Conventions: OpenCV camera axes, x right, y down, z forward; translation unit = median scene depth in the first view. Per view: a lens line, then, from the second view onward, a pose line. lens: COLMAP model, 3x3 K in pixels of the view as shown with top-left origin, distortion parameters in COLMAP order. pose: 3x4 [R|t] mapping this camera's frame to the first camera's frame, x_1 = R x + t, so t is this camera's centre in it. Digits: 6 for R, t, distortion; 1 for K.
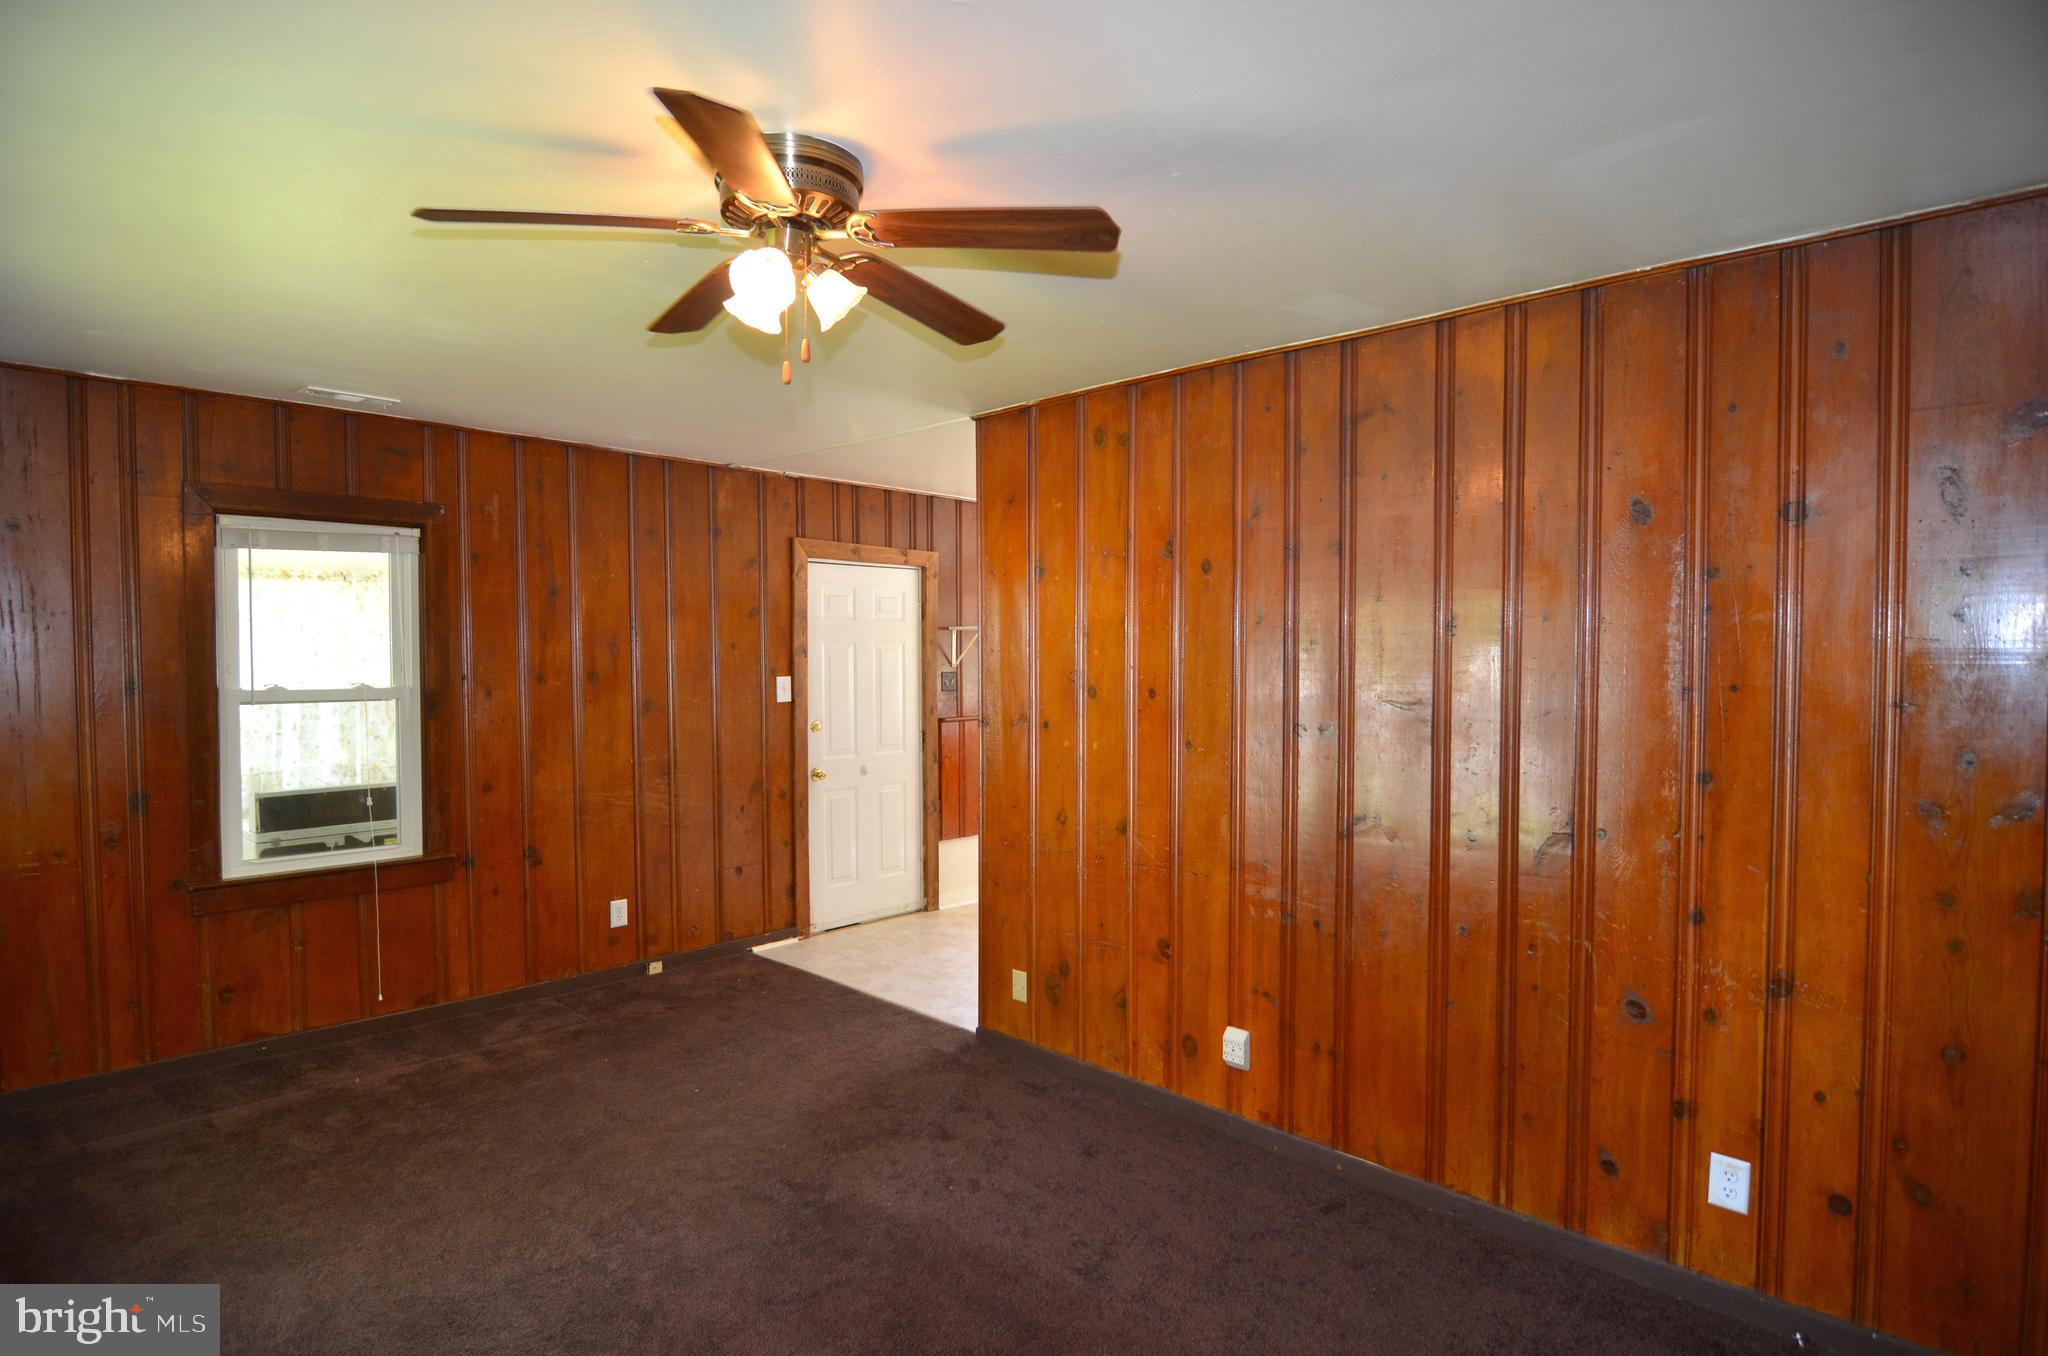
lens RADIAL K [[1092.9, 0, 1013.5], [0, 1092.9, 691.8], [0, 0, 1]] dist [-0.014994, -0.001478]
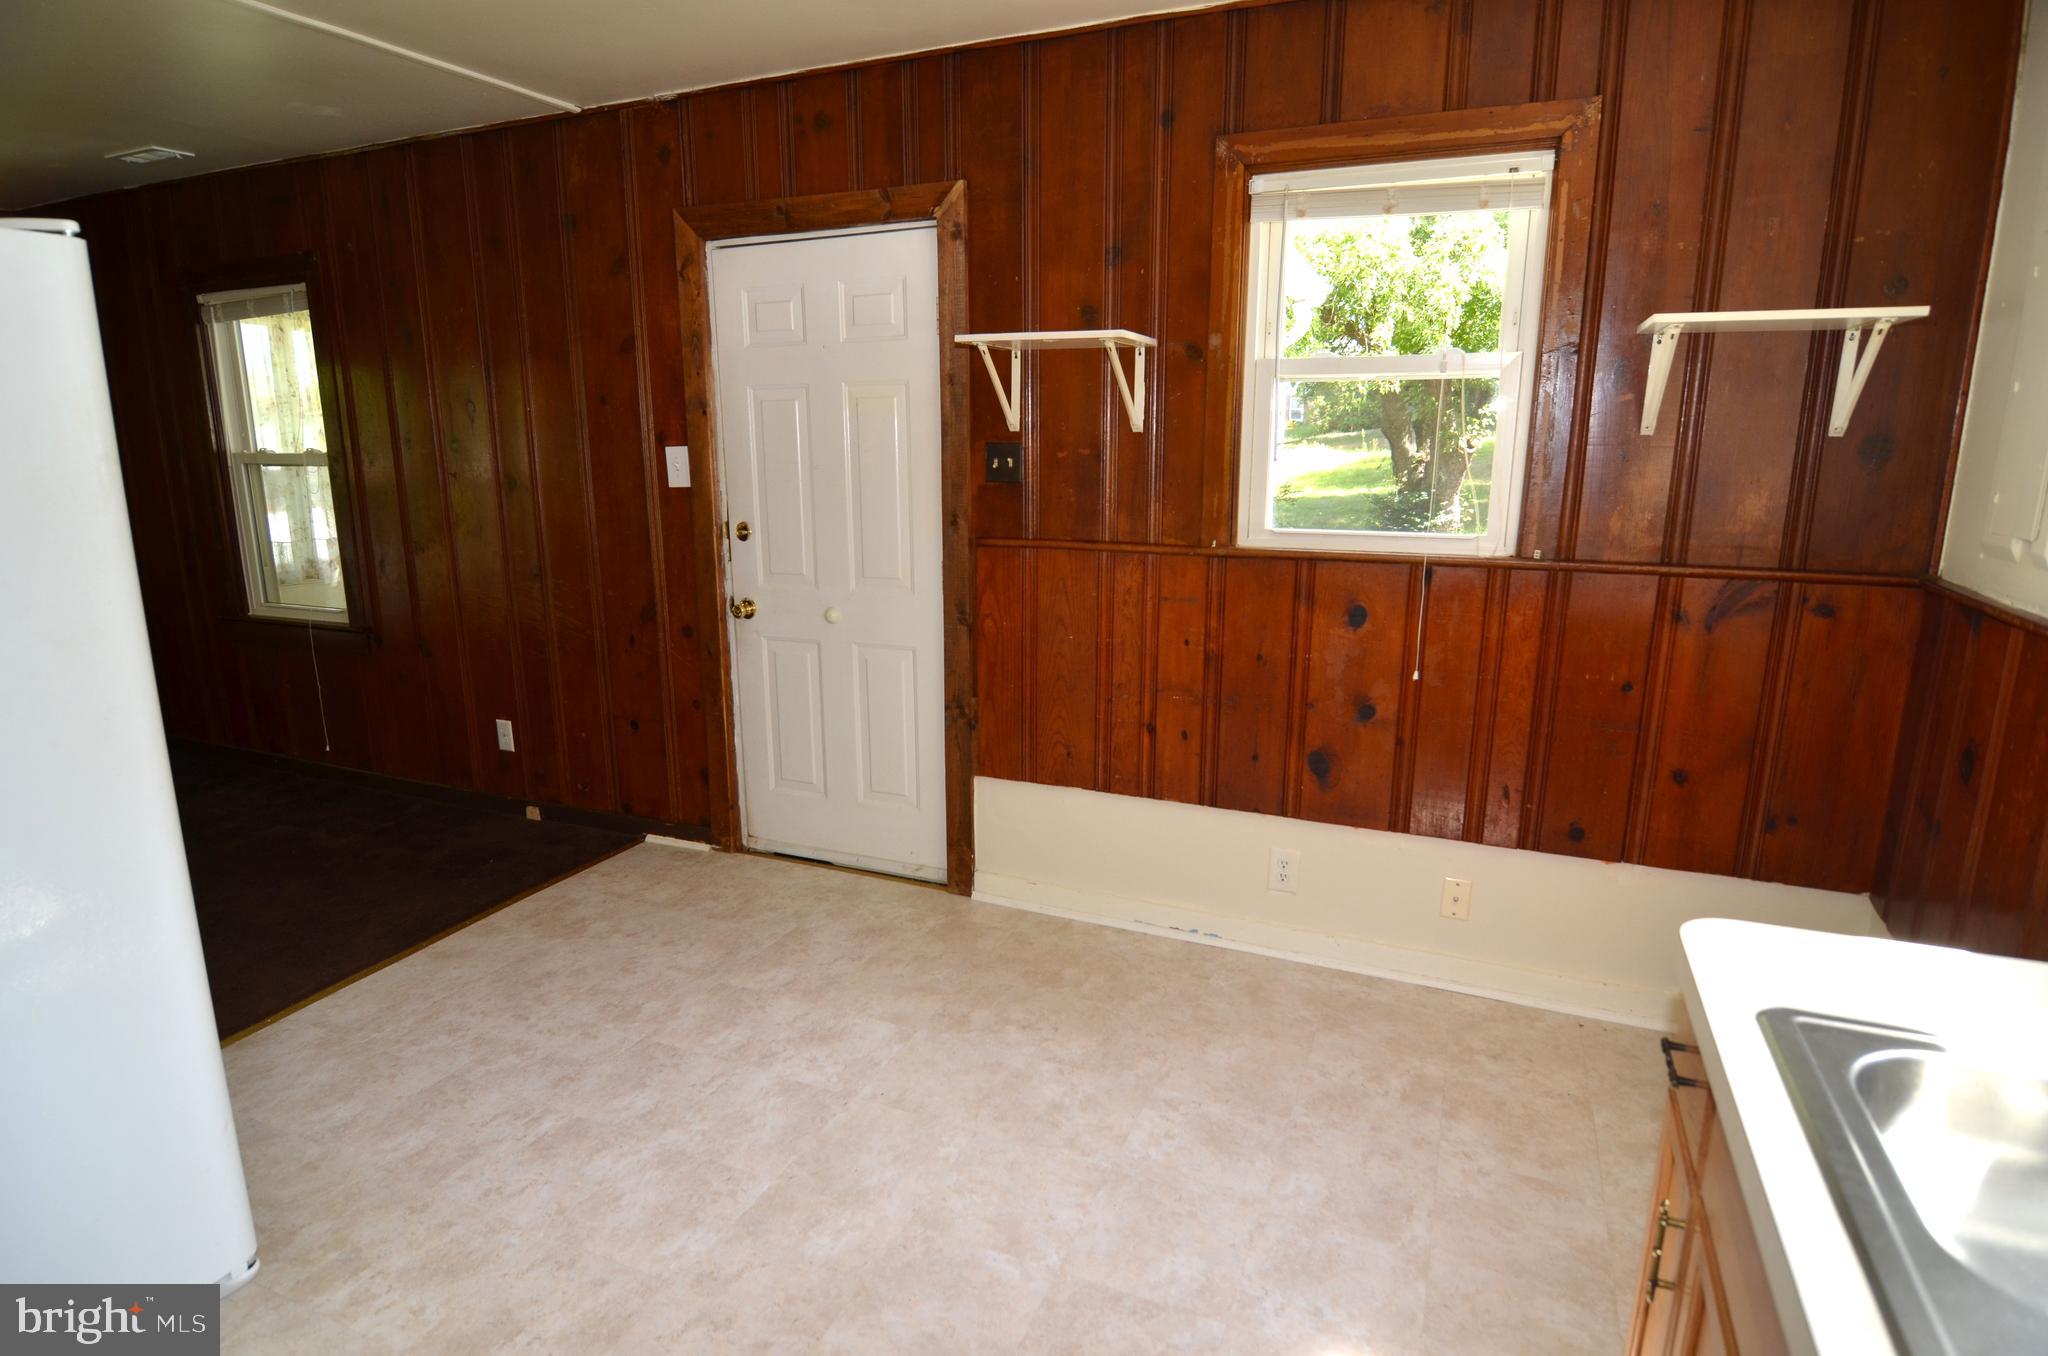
lens RADIAL K [[1103.6, 0, 1039.8], [0, 1103.6, 687.6], [0, 0, 1]] dist [-0.024333, -0.000226]
pose [[0.339457, 0.201700, -0.918741, 0.472323], [-0.032056, 0.978652, 0.203009, -0.013023], [0.940075, -0.039462, 0.338676, 0.972369]]
